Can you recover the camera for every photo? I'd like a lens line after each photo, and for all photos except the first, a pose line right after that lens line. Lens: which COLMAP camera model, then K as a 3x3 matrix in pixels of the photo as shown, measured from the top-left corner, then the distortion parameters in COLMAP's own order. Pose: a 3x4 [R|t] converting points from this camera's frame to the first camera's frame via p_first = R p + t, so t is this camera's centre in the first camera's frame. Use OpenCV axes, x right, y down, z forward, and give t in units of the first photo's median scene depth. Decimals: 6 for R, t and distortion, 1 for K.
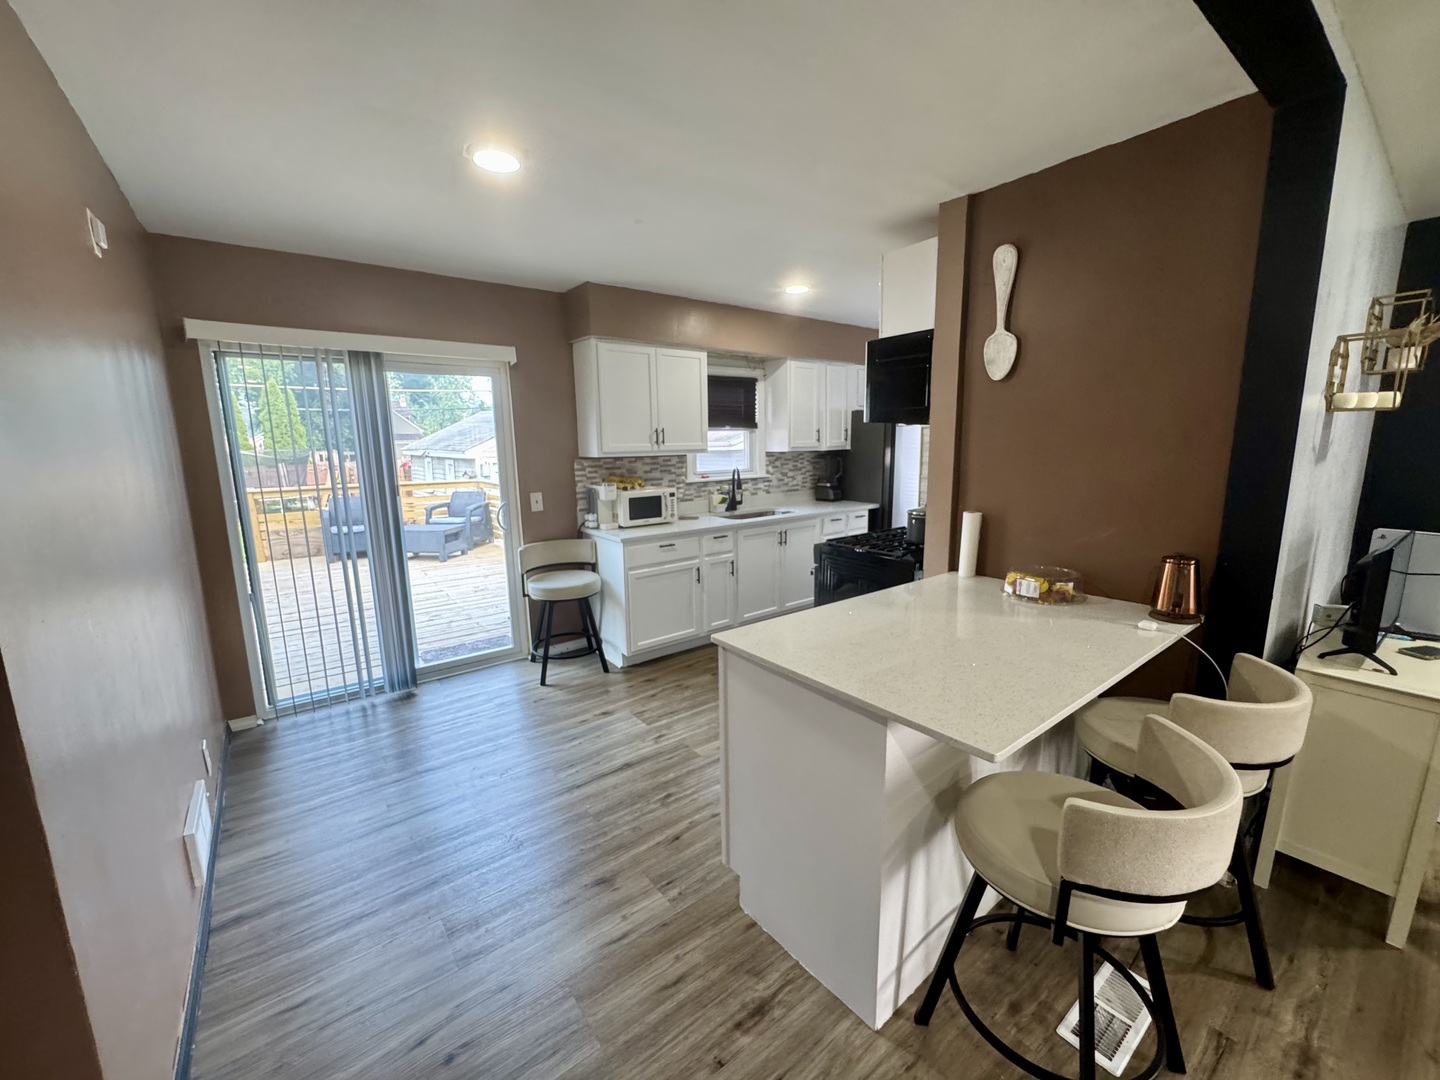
lens RADIAL K [[573.6, 0, 714.6], [0, 573.6, 545.0], [0, 0, 1]] dist [-0.001217, 0.000168]
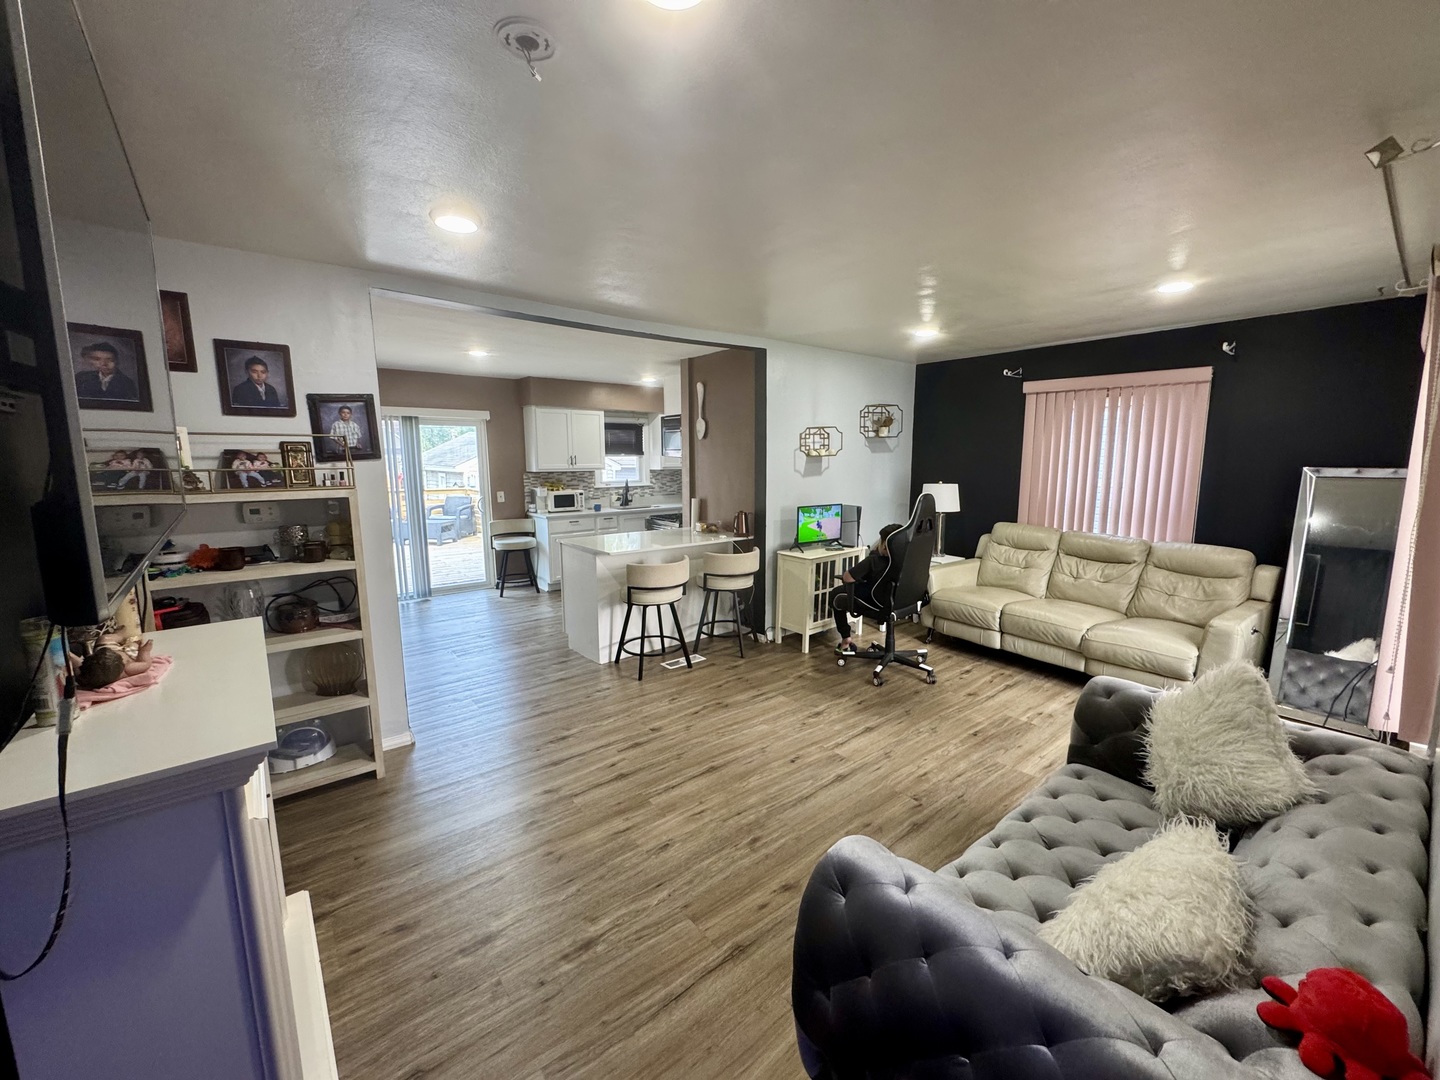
lens RADIAL K [[573.6, 0, 714.3], [0, 573.6, 542.3], [0, 0, 1]] dist [-0.001217, 0.000168]
pose [[0.999716, 0.008084, 0.022397, 0.317830], [-0.007333, 0.999415, -0.033417, 0.123123], [-0.022654, 0.033243, 0.999191, -0.795412]]
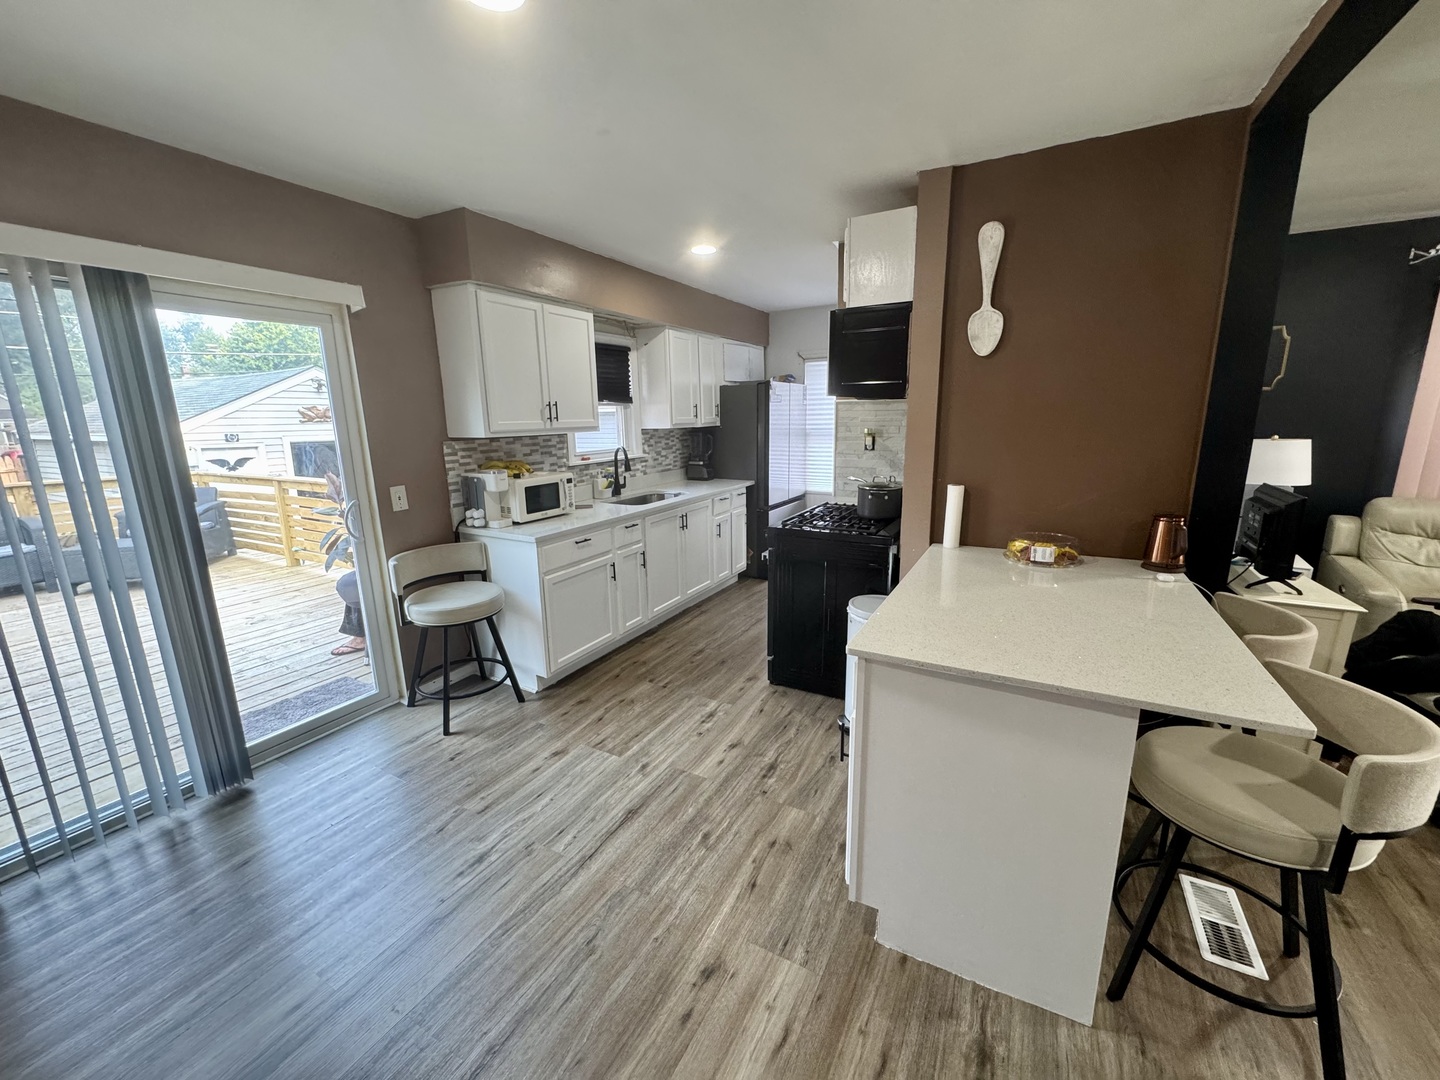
lens RADIAL K [[573.6, 0, 714.0], [0, 573.6, 543.8], [0, 0, 1]] dist [-0.001217, 0.000168]
pose [[0.917304, -0.088108, 0.388318, -0.240060], [0.074213, 0.995954, 0.050668, -0.024210], [-0.391212, -0.017659, 0.920131, 0.147082]]
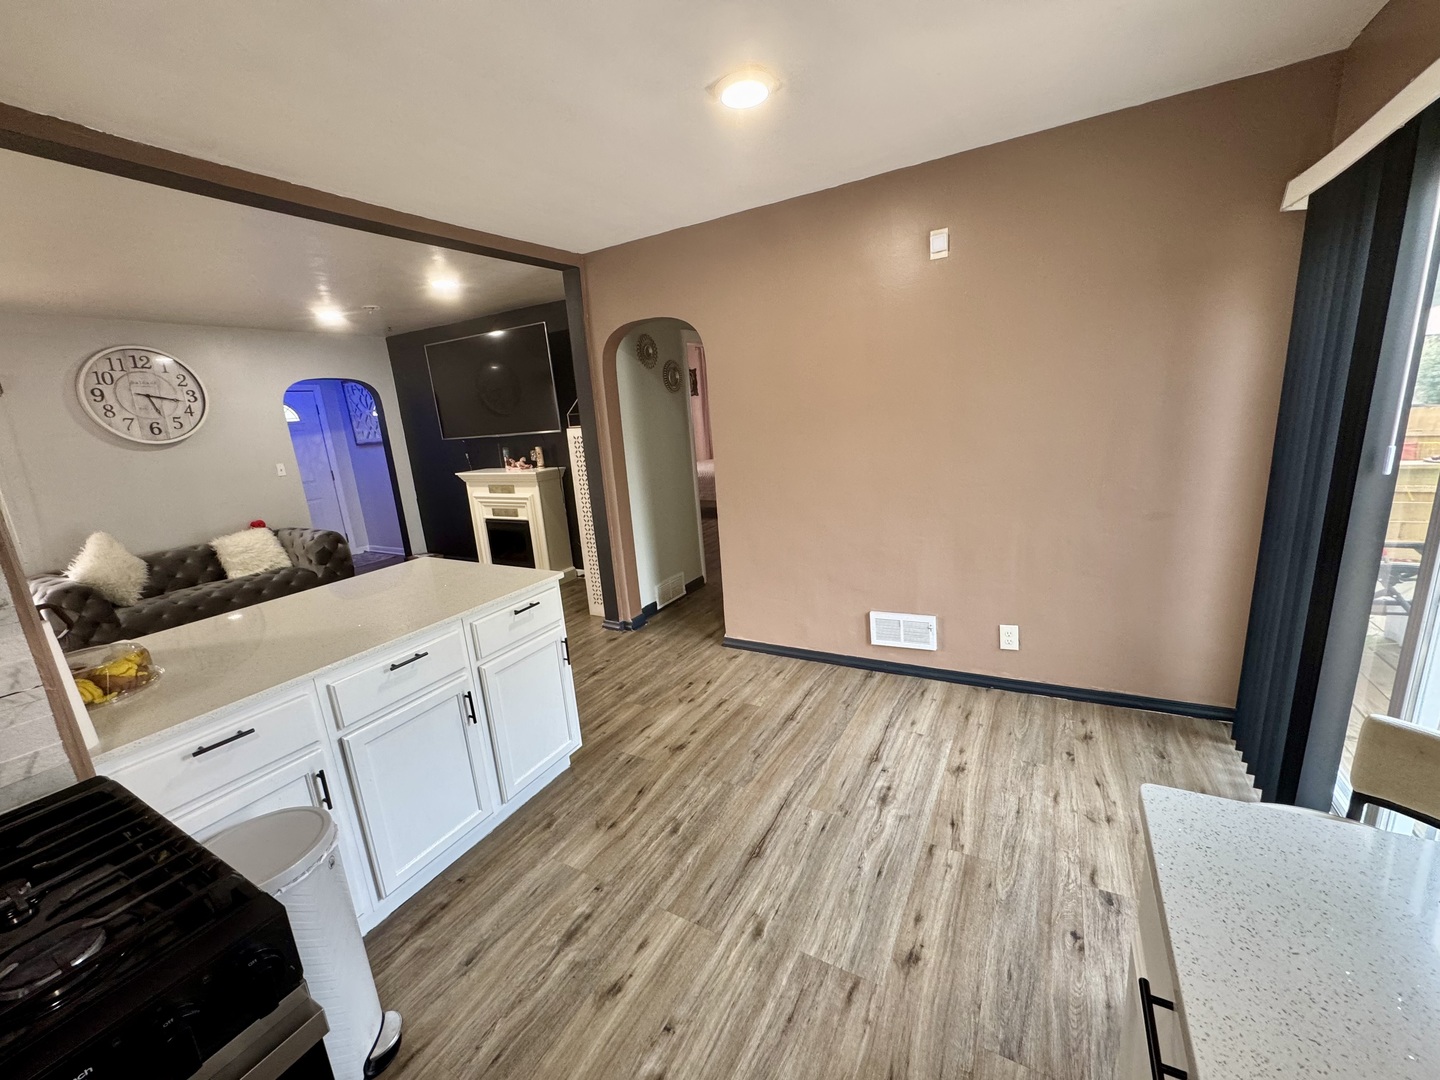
lens RADIAL K [[573.6, 0, 720.7], [0, 573.6, 536.5], [0, 0, 1]] dist [-0.001217, 0.000168]
pose [[-0.912520, 0.175463, -0.369485, 0.063591], [0.019610, 0.921046, 0.388960, -0.197482], [0.408561, 0.347688, -0.843914, 1.060338]]
